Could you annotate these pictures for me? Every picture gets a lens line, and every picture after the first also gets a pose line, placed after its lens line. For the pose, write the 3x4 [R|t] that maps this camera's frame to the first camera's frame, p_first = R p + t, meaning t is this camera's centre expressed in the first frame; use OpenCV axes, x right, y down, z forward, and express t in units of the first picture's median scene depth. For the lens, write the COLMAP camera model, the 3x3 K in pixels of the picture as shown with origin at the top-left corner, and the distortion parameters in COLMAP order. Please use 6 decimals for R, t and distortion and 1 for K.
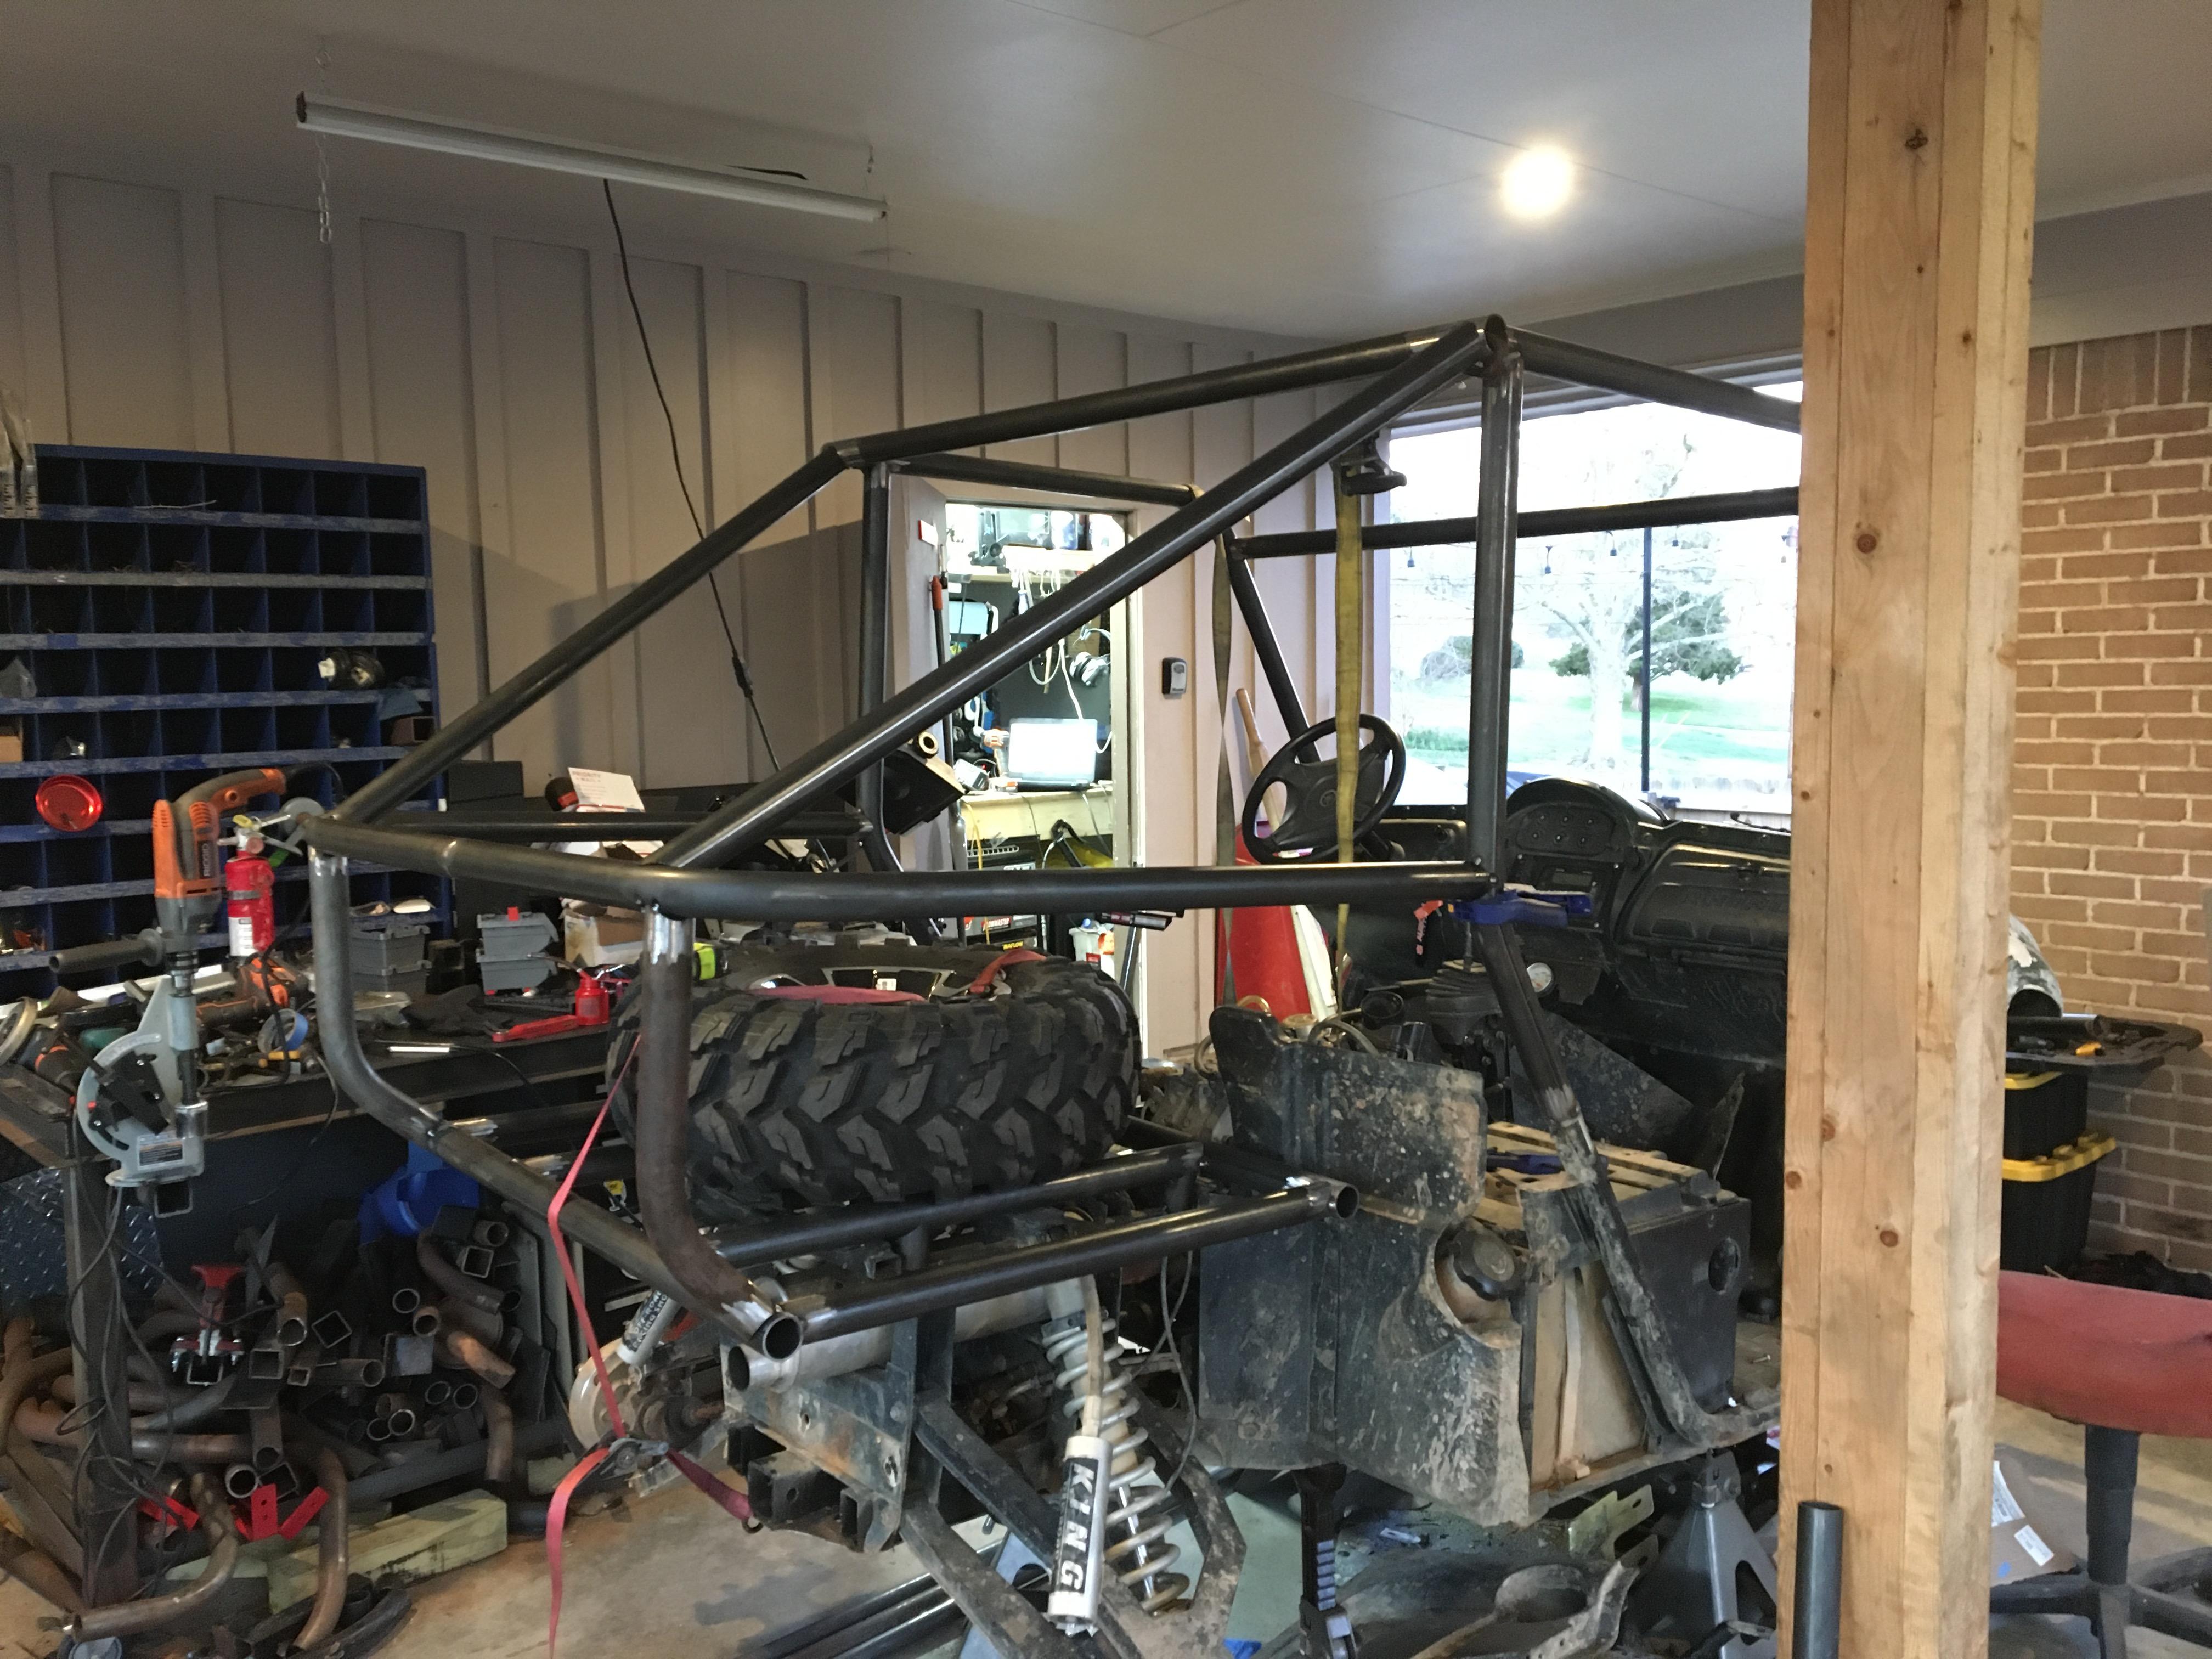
lens RADIAL K [[1767.6, 0, 1106.0], [0, 1767.6, 829.5], [0, 0, 1]] dist [0.103859, -0.131431]
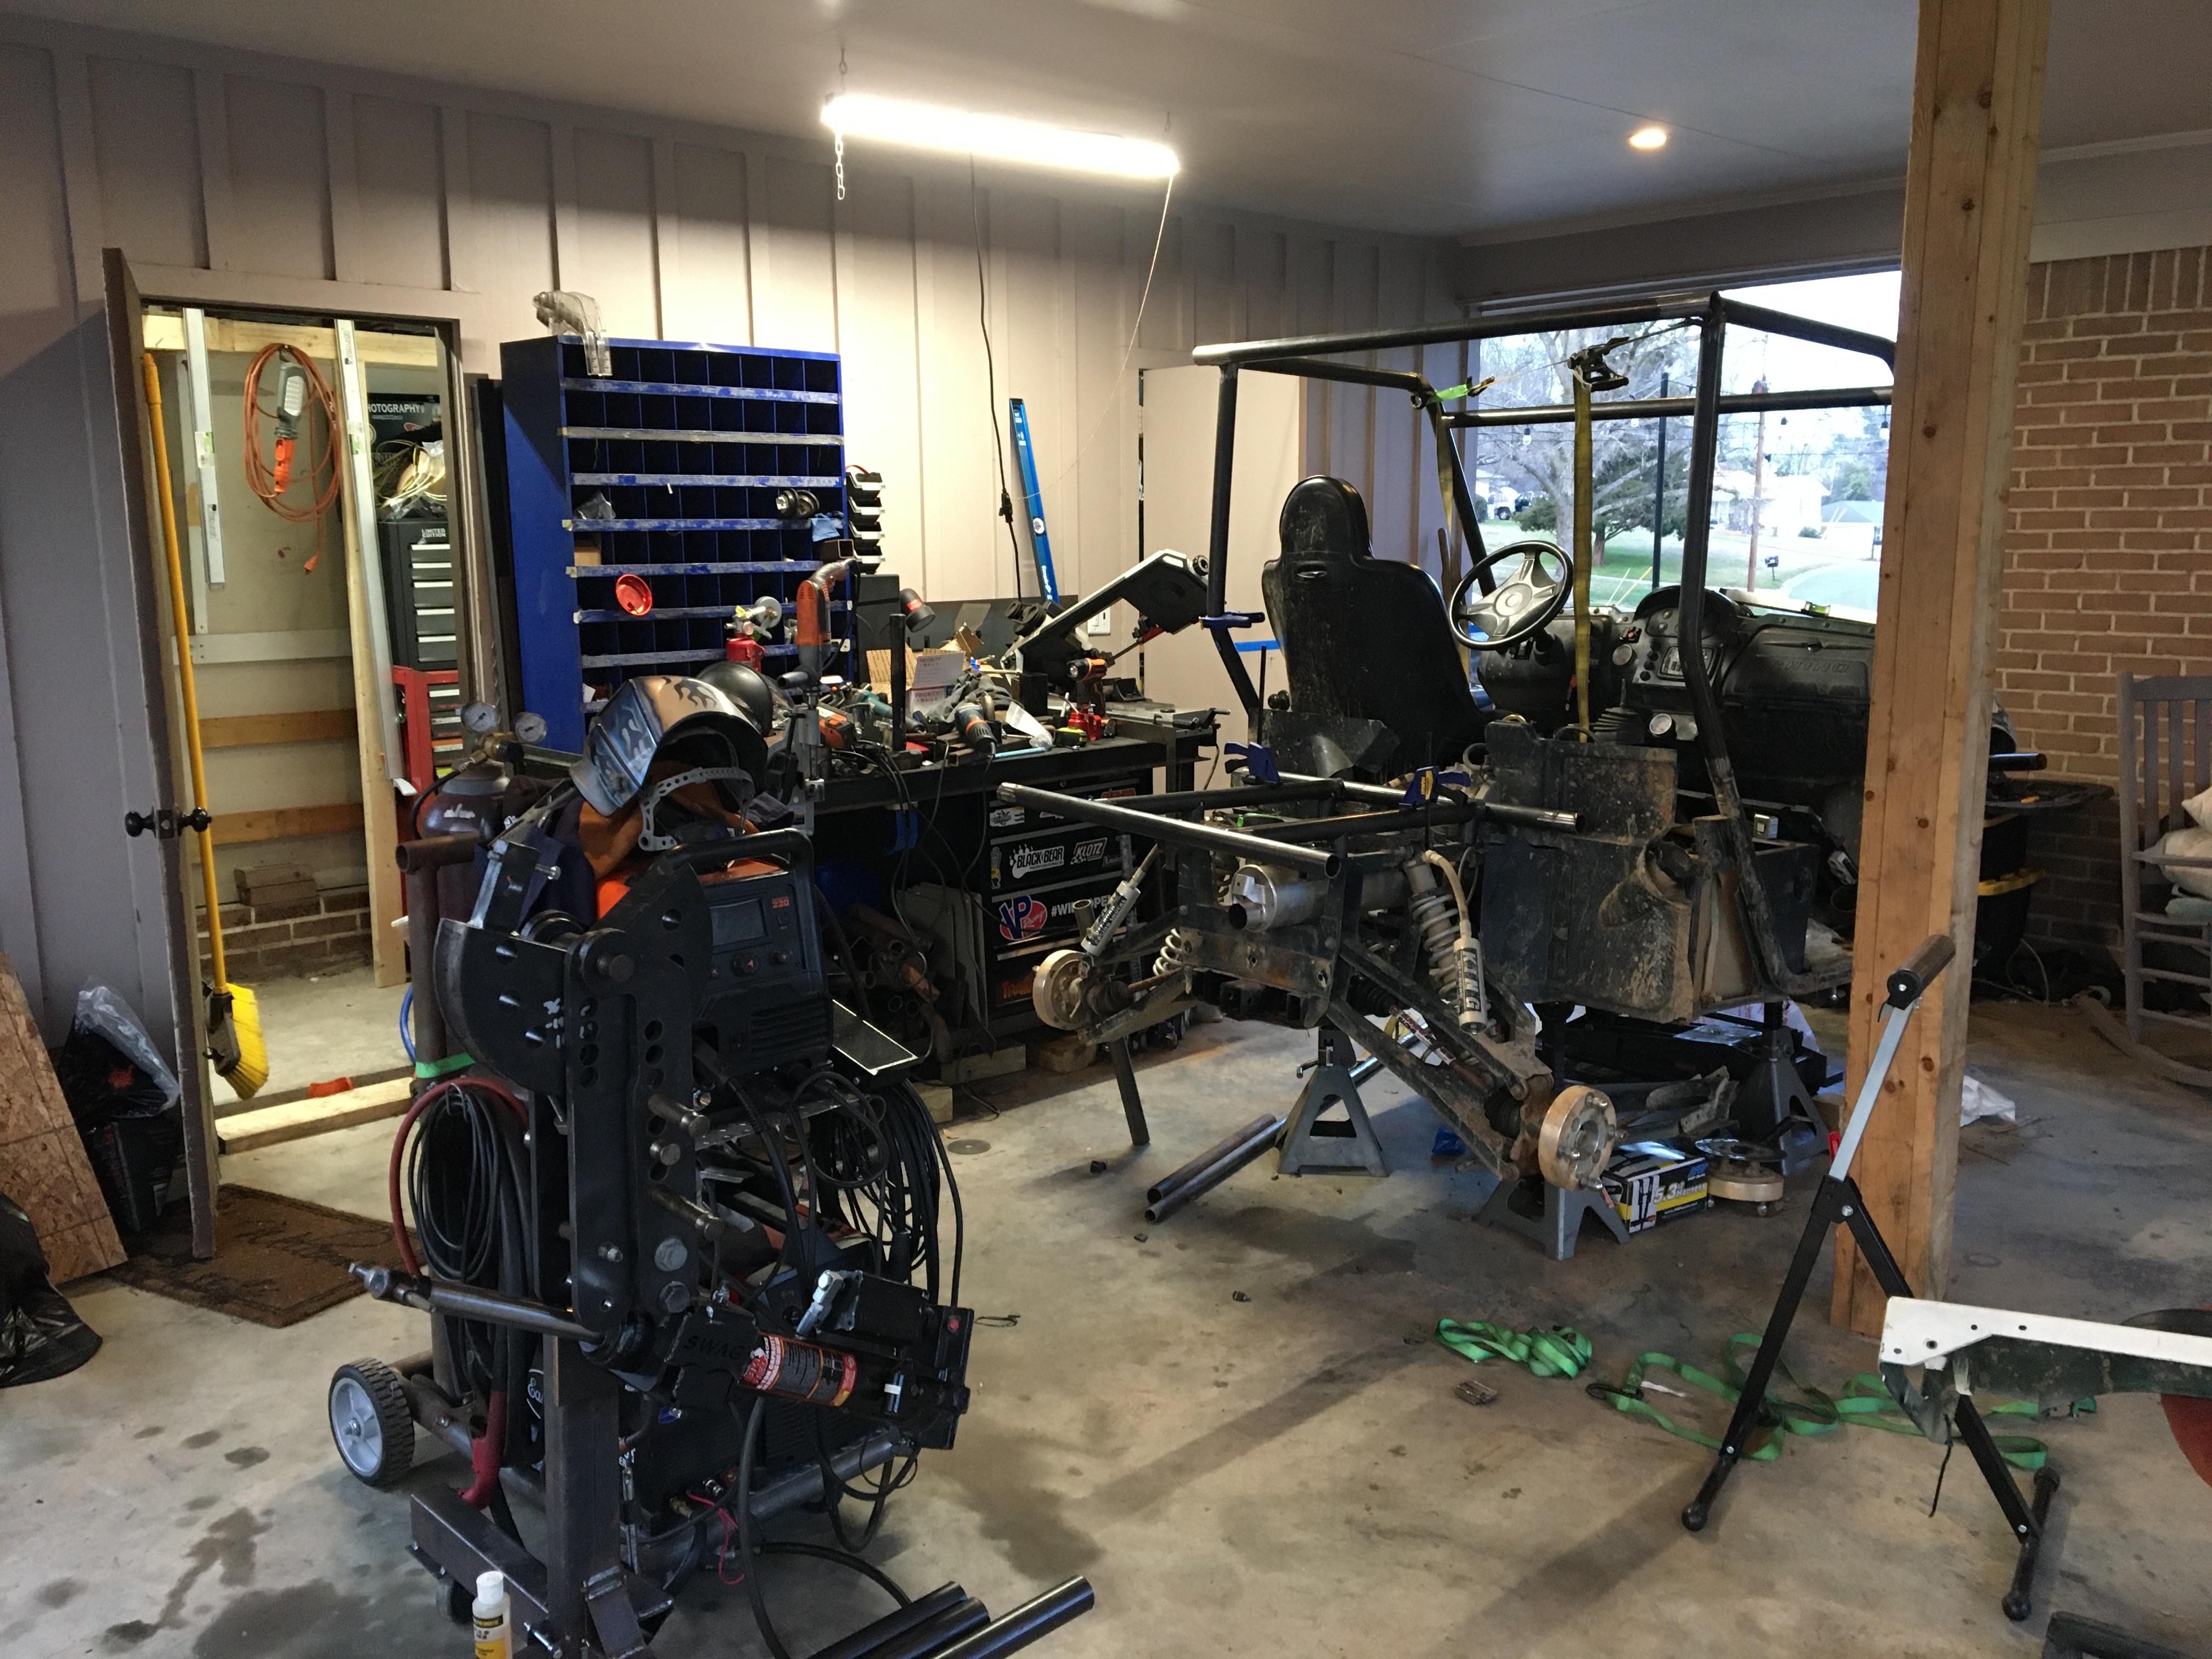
lens RADIAL K [[1871.6, 0, 1060.5], [0, 1871.6, 828.2], [0, 0, 1]] dist [0.113819, -0.151087]
pose [[0.999493, 0.006198, 0.031231, -0.282349], [-0.008390, 0.997473, 0.070553, 0.060767], [-0.030715, -0.070779, 0.997019, -0.506128]]
